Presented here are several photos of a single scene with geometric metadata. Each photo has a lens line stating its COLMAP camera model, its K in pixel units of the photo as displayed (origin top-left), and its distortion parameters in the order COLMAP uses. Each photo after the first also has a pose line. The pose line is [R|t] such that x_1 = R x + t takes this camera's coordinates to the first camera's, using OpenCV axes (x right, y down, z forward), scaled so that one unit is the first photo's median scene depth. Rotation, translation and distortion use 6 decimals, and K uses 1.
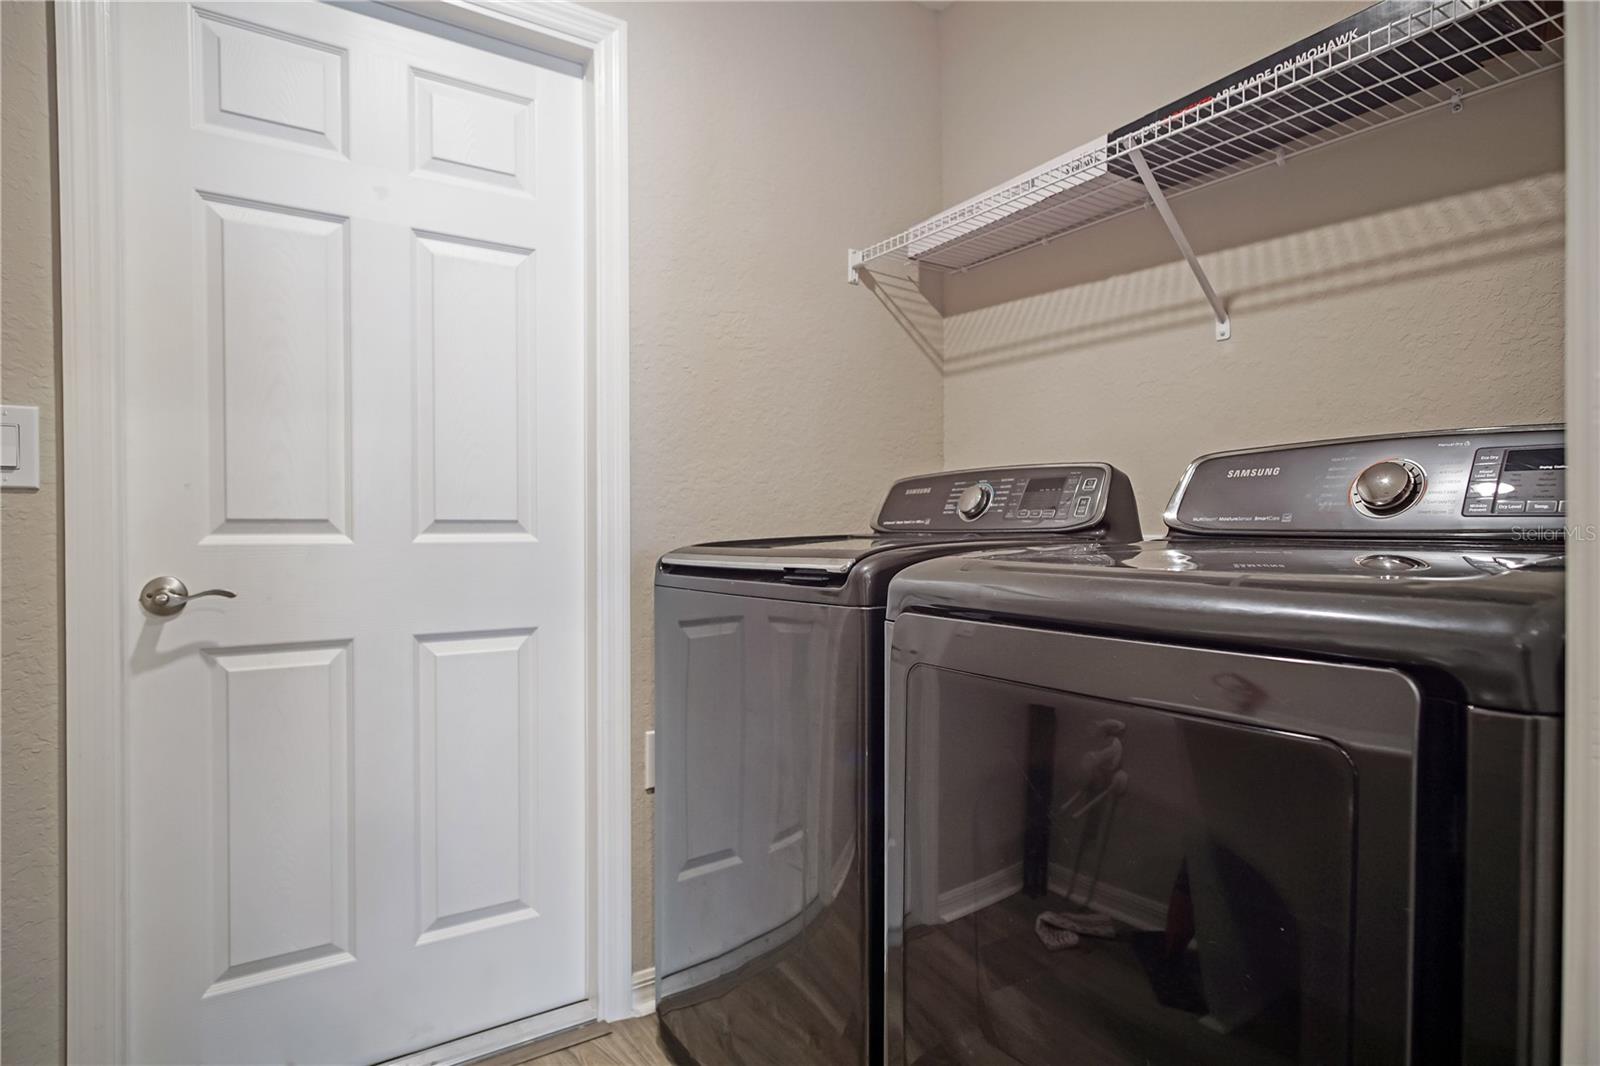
lens RADIAL K [[858.2, 0, 807.7], [0, 858.2, 536.5], [0, 0, 1]] dist [-0.033269, 0.009338]
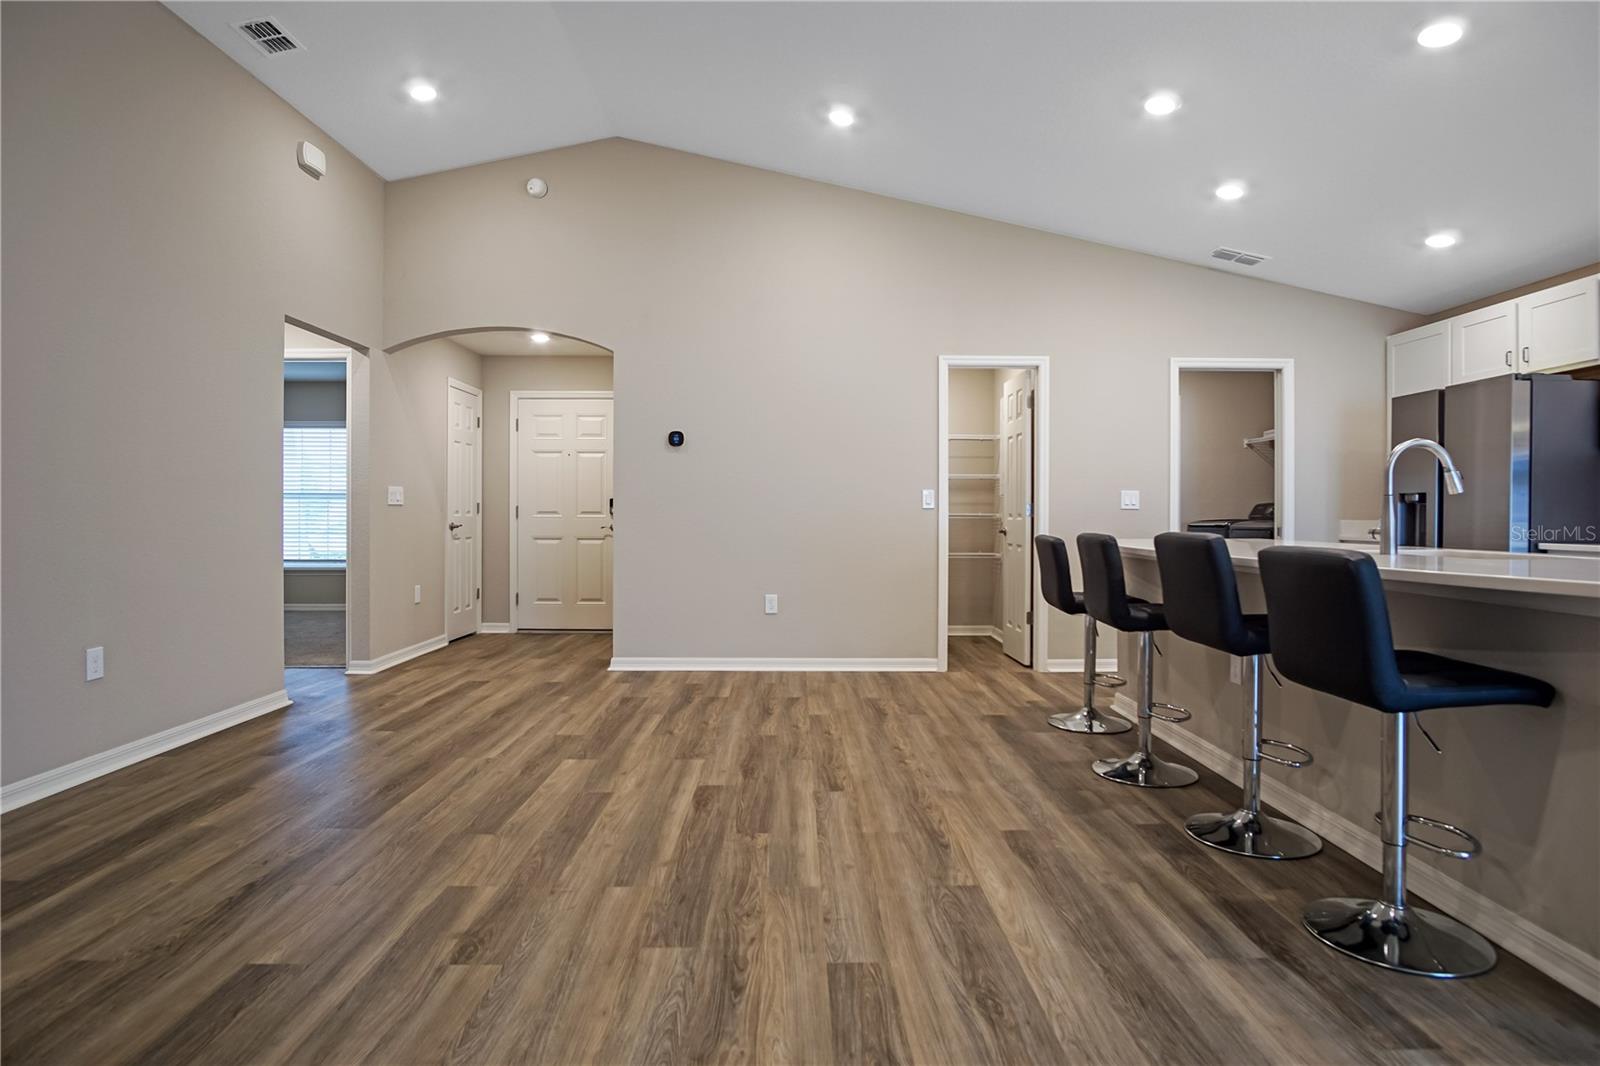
lens RADIAL K [[858.2, 0, 810.7], [0, 858.2, 523.2], [0, 0, 1]] dist [-0.033269, 0.009338]
pose [[0.853271, 0.011946, -0.521331, 0.497867], [-0.017193, 0.999839, -0.005230, 0.088132], [0.521184, 0.013426, 0.853339, -4.128905]]
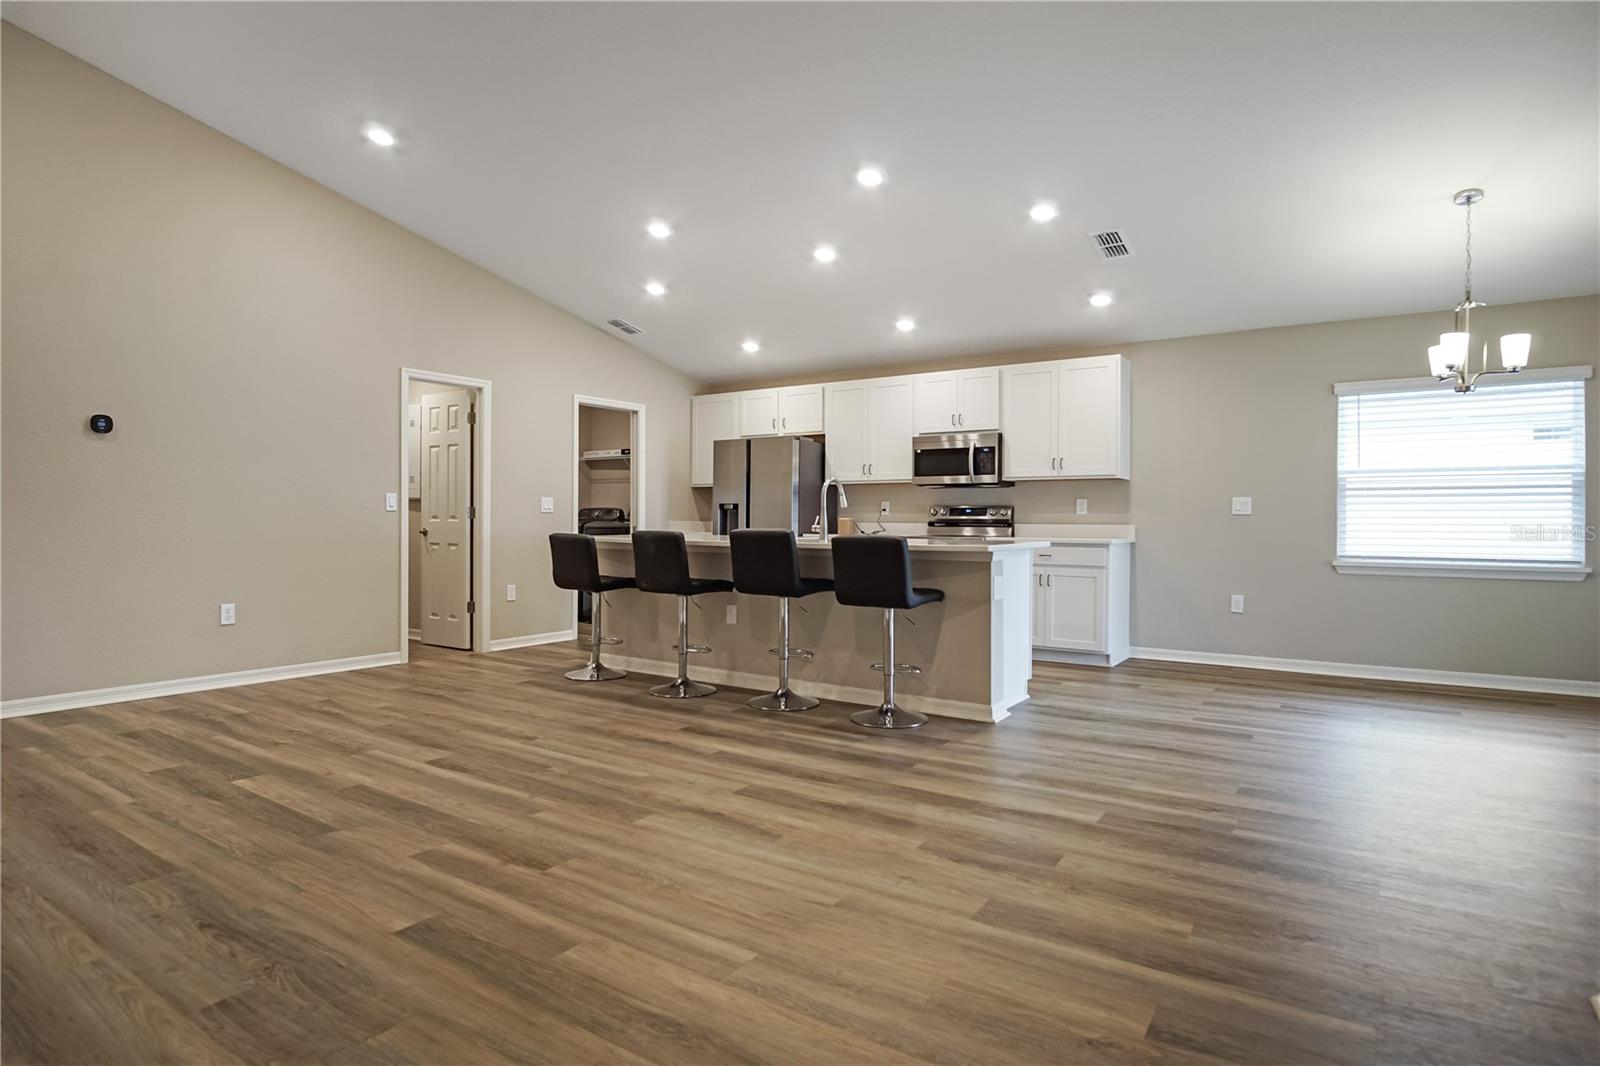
lens RADIAL K [[858.2, 0, 811.3], [0, 858.2, 521.5], [0, 0, 1]] dist [-0.033269, 0.009338]
pose [[0.915557, 0.008039, 0.402107, -0.839986], [-0.001229, 0.999851, -0.017191, 0.111213], [-0.402185, 0.015245, 0.915431, -5.050363]]
